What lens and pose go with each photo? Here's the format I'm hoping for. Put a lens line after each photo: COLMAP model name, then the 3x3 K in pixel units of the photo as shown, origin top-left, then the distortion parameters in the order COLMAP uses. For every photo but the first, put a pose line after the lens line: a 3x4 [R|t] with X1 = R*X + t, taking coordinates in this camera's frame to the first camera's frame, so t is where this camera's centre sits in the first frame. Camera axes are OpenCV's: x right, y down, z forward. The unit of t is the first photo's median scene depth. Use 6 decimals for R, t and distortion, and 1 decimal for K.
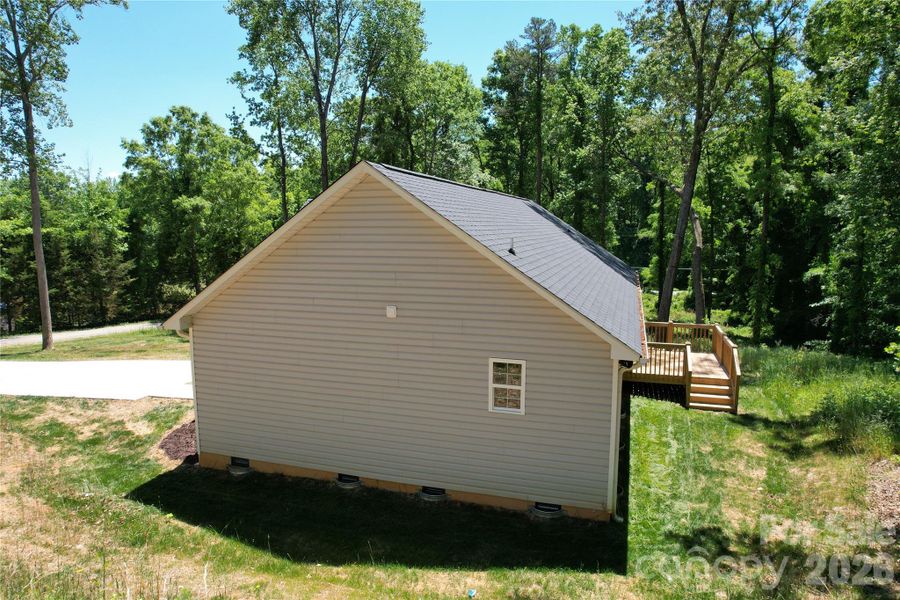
lens RADIAL K [[577.8, 0, 450.0], [0, 577.8, 300.0], [0, 0, 1]] dist [-0.112188, 0.103133]
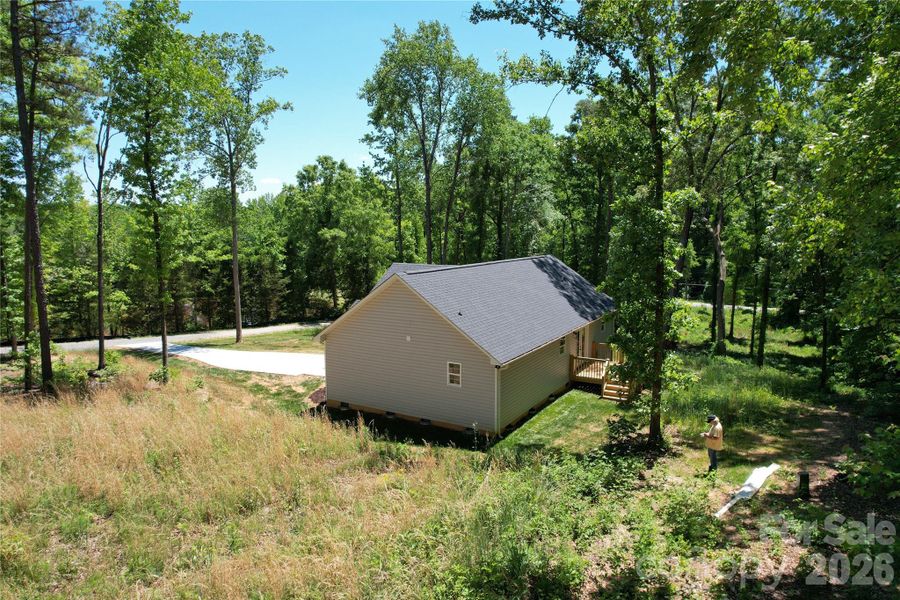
lens RADIAL K [[577.8, 0, 450.0], [0, 577.8, 300.0], [0, 0, 1]] dist [-0.112188, 0.103133]
pose [[0.974303, 0.026800, -0.223643, 0.128455], [-0.027031, 0.999633, 0.002029, -0.032182], [0.223615, 0.004068, 0.974669, -0.267555]]
